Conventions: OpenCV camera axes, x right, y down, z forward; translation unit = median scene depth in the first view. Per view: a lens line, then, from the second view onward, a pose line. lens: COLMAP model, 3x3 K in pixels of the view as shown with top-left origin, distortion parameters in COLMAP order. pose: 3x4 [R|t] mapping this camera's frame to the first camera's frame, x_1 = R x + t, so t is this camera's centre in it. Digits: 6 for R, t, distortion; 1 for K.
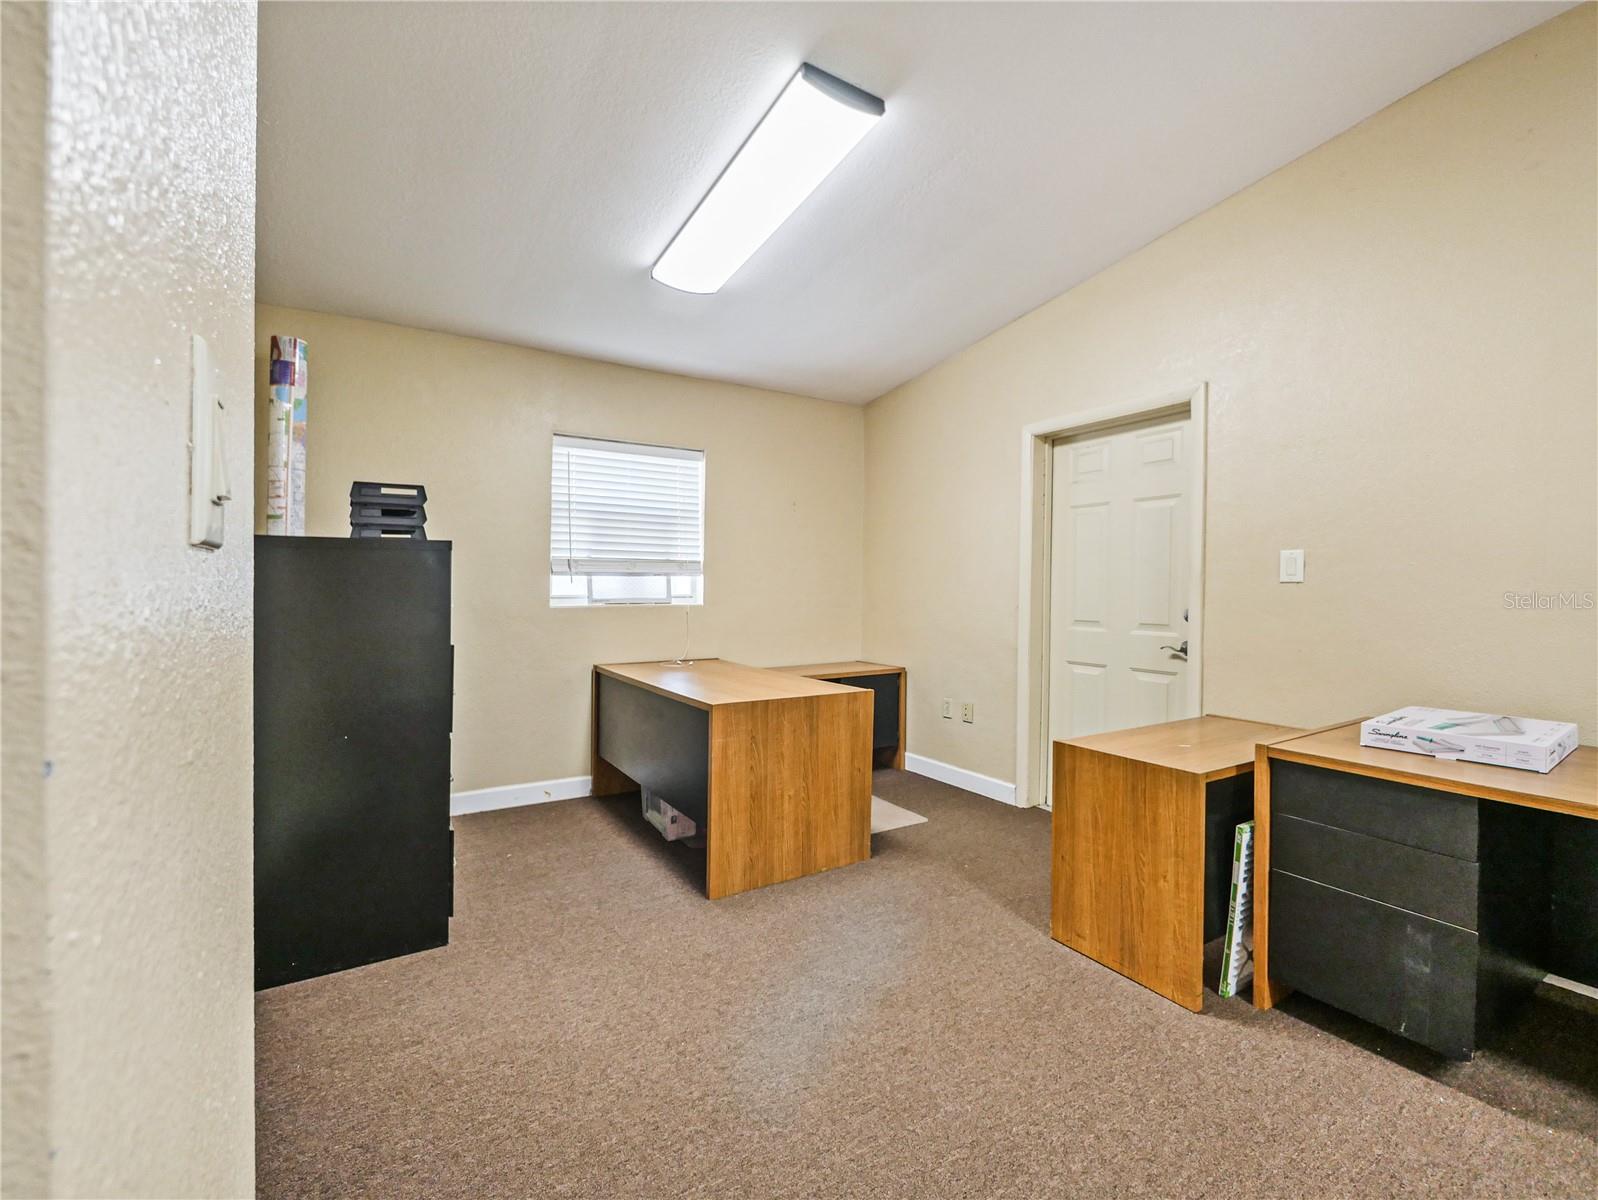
lens RADIAL K [[691.7, 0, 813.7], [0, 691.7, 590.7], [0, 0, 1]] dist [-0.009402, 0.000991]
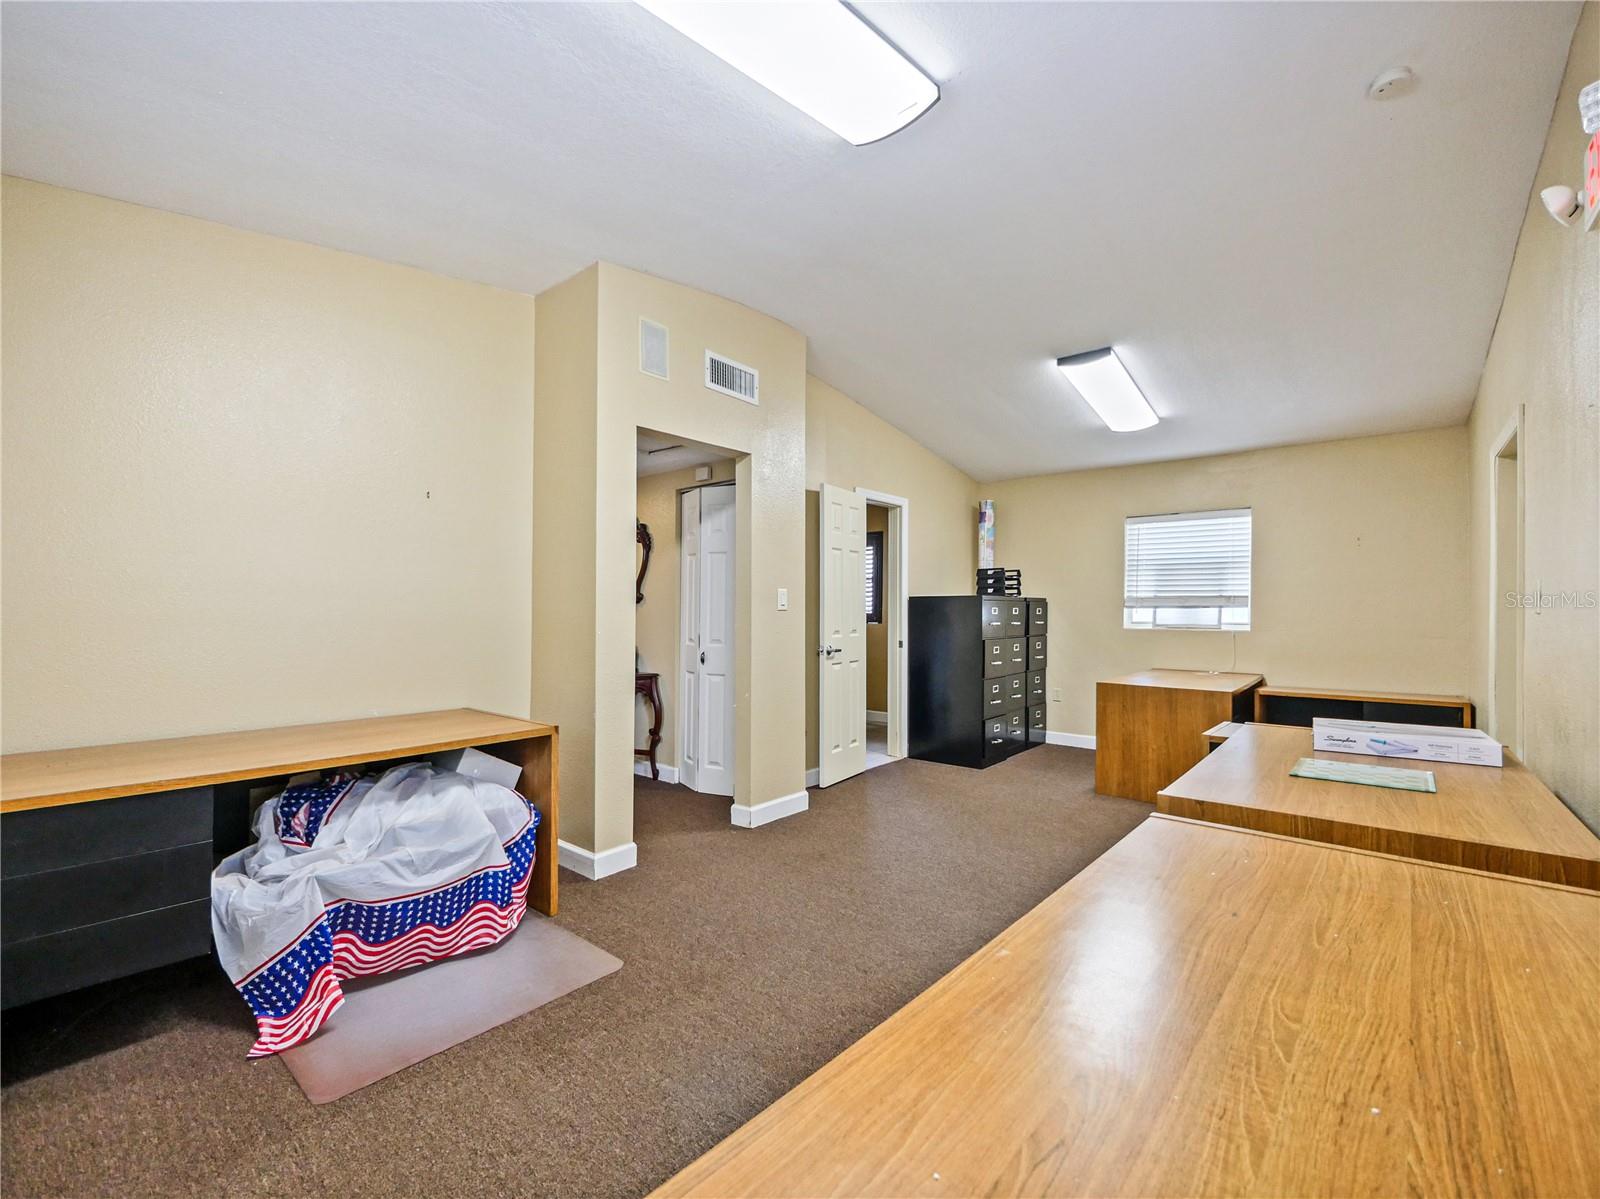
lens RADIAL K [[700.0, 0, 804.2], [0, 700.0, 608.5], [0, 0, 1]] dist [-0.007856, -0.000128]
pose [[0.320825, -0.008003, -0.947105, 1.172477], [-0.009177, 0.999891, -0.011558, 0.003745], [0.947094, 0.012400, 0.320717, -0.253025]]
